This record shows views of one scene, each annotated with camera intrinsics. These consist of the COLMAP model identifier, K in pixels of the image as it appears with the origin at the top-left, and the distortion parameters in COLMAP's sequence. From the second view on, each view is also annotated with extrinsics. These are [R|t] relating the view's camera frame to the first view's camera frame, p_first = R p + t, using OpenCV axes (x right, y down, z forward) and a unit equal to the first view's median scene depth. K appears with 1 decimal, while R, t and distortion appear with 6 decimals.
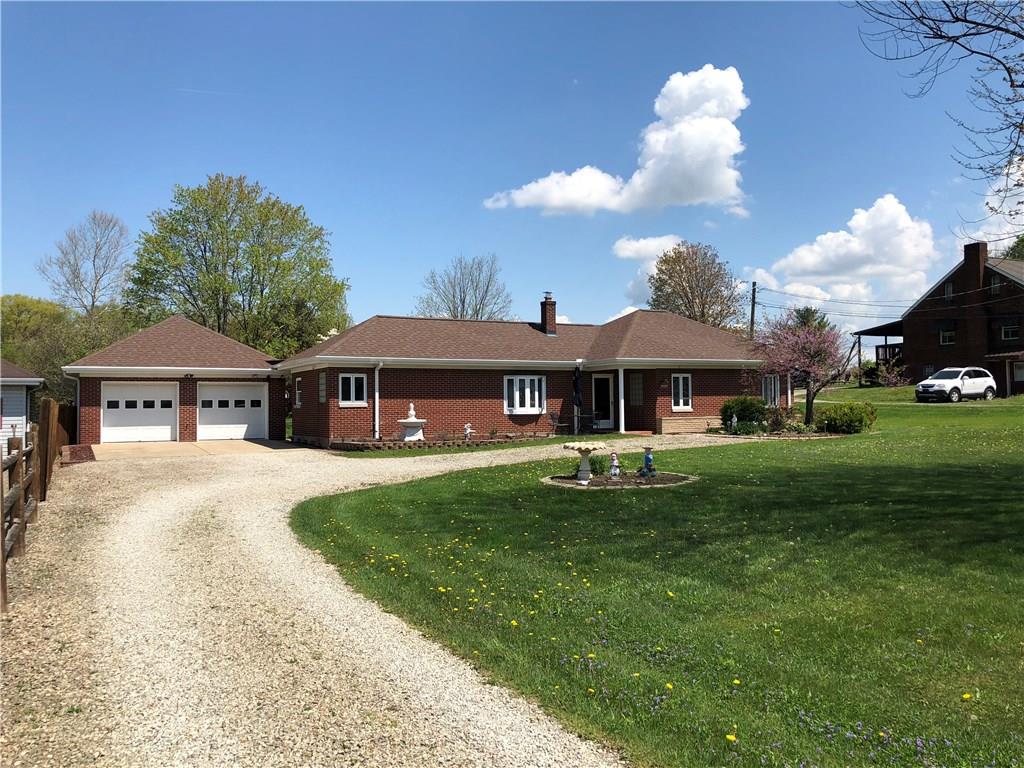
lens RADIAL K [[846.5, 0, 512.0], [0, 846.5, 384.0], [0, 0, 1]] dist [0.016884, -0.005745]
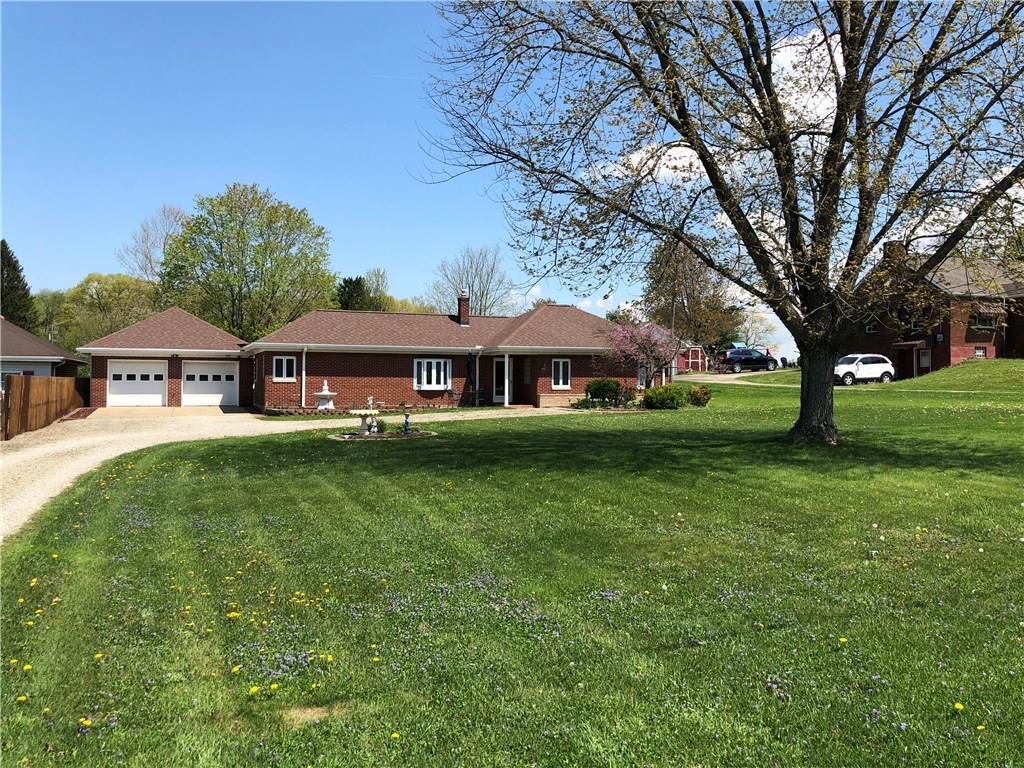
lens RADIAL K [[846.5, 0, 512.0], [0, 846.5, 384.0], [0, 0, 1]] dist [0.016884, -0.005745]
pose [[0.993769, 0.015417, -0.110392, 0.267824], [-0.012138, 0.999467, 0.030311, -0.011883], [0.110800, -0.028782, 0.993426, -0.217862]]
